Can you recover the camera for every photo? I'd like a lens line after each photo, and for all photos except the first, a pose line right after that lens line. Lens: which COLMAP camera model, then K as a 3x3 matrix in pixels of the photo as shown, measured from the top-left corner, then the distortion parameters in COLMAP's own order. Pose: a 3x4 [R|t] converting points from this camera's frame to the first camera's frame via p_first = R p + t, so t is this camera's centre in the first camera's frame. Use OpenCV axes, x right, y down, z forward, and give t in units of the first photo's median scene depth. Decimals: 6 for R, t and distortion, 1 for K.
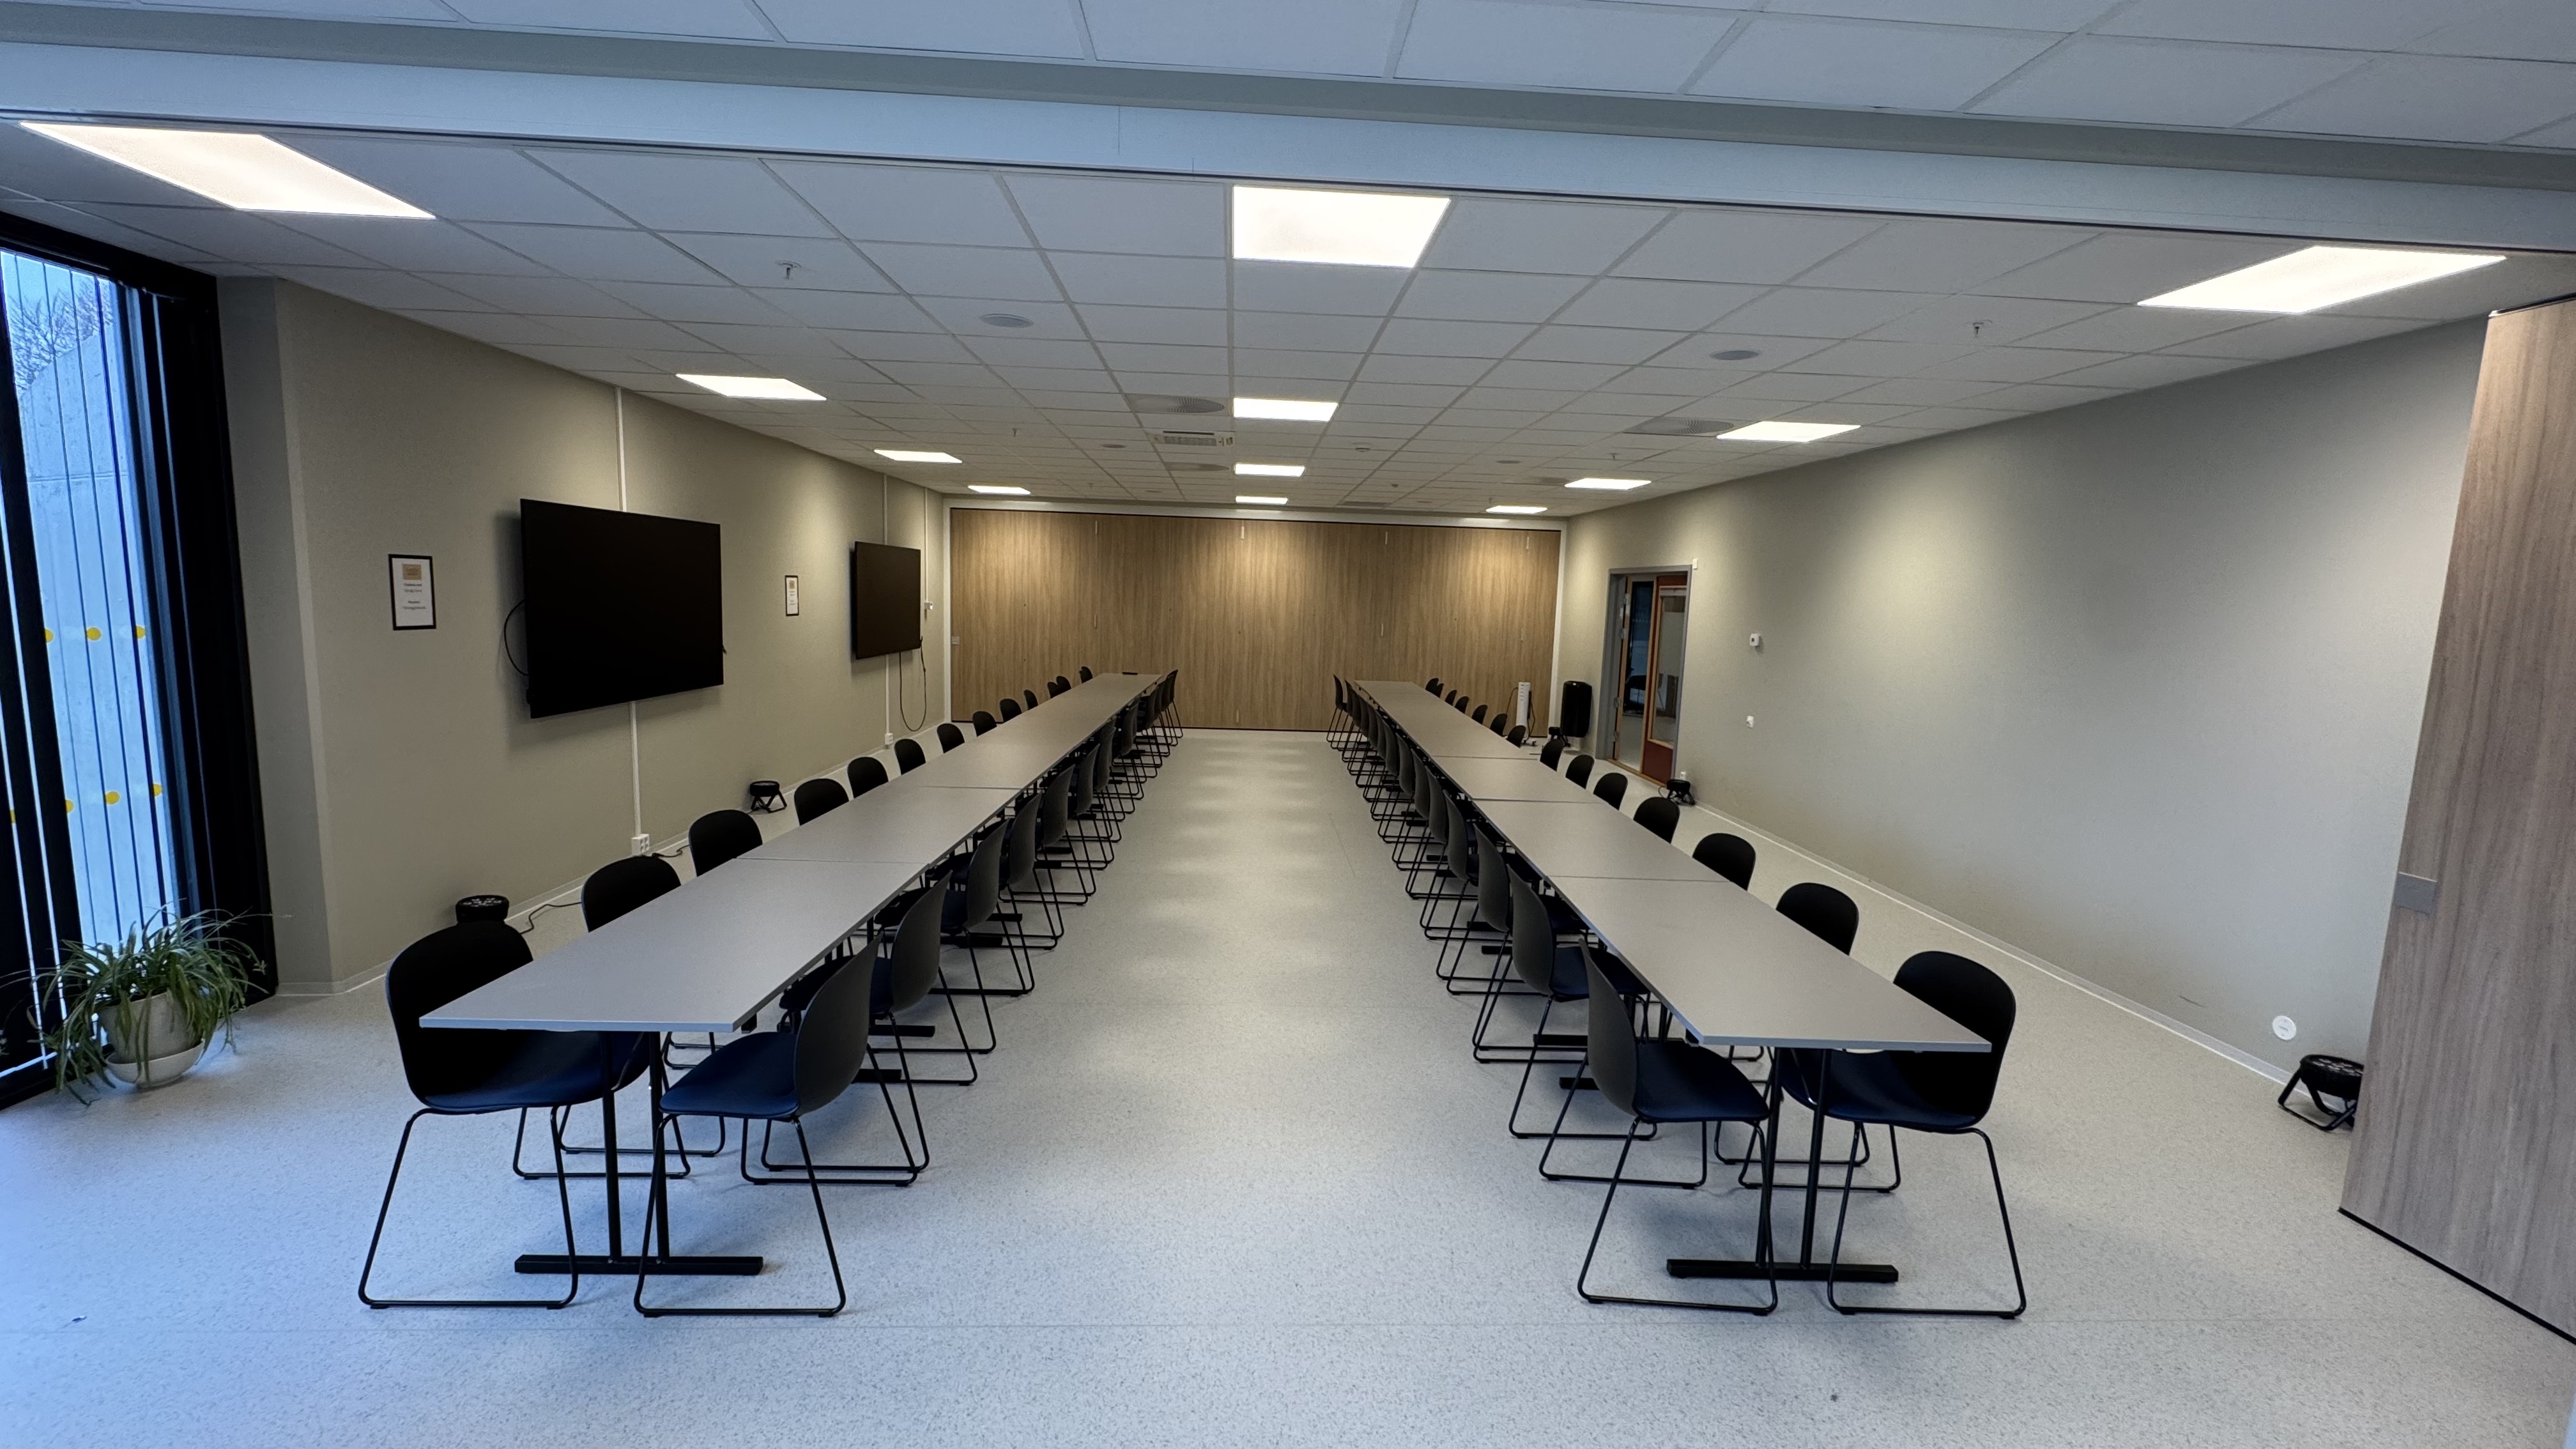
lens RADIAL K [[1021.1, 0, 1288.0], [0, 1021.1, 724.5], [0, 0, 1]] dist [0.000076, 0.000053]
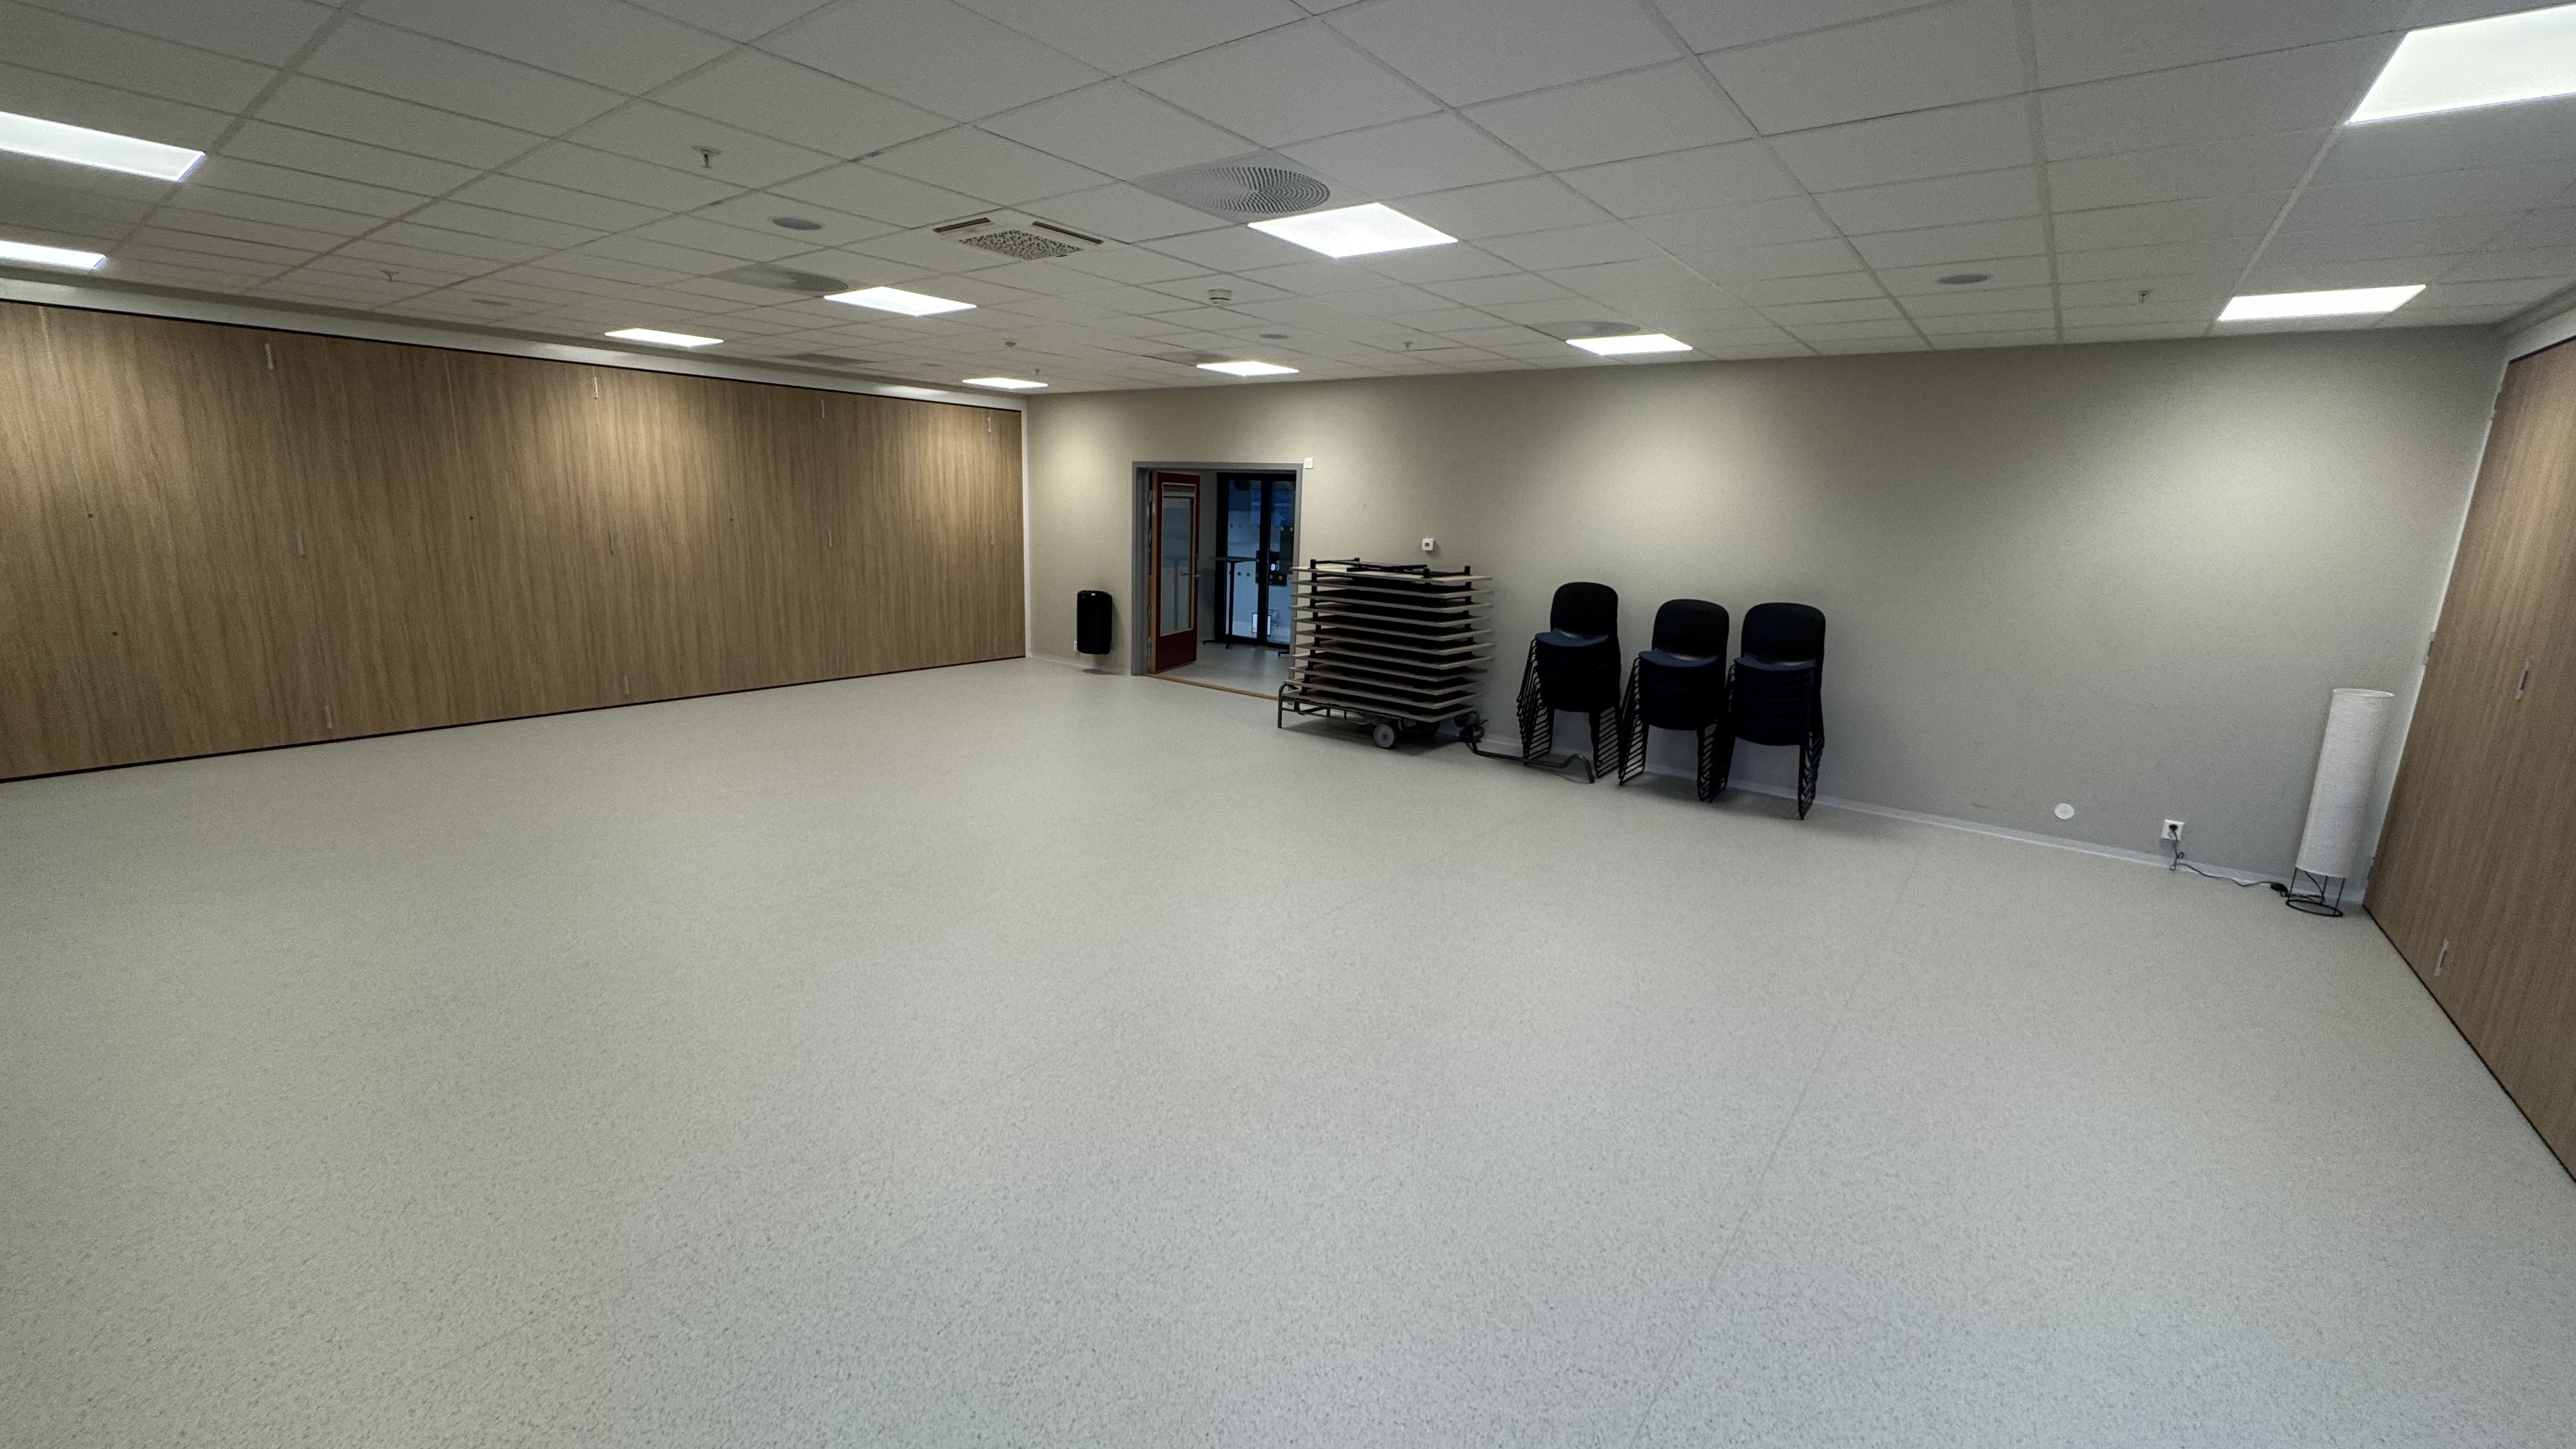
lens RADIAL K [[1021.1, 0, 1288.0], [0, 1021.1, 724.5], [0, 0, 1]] dist [0.000076, 0.000053]
pose [[0.626730, -0.179524, 0.758275, -0.280382], [0.086826, 0.983129, 0.160995, -0.051330], [-0.774385, -0.035063, 0.631743, 0.283196]]
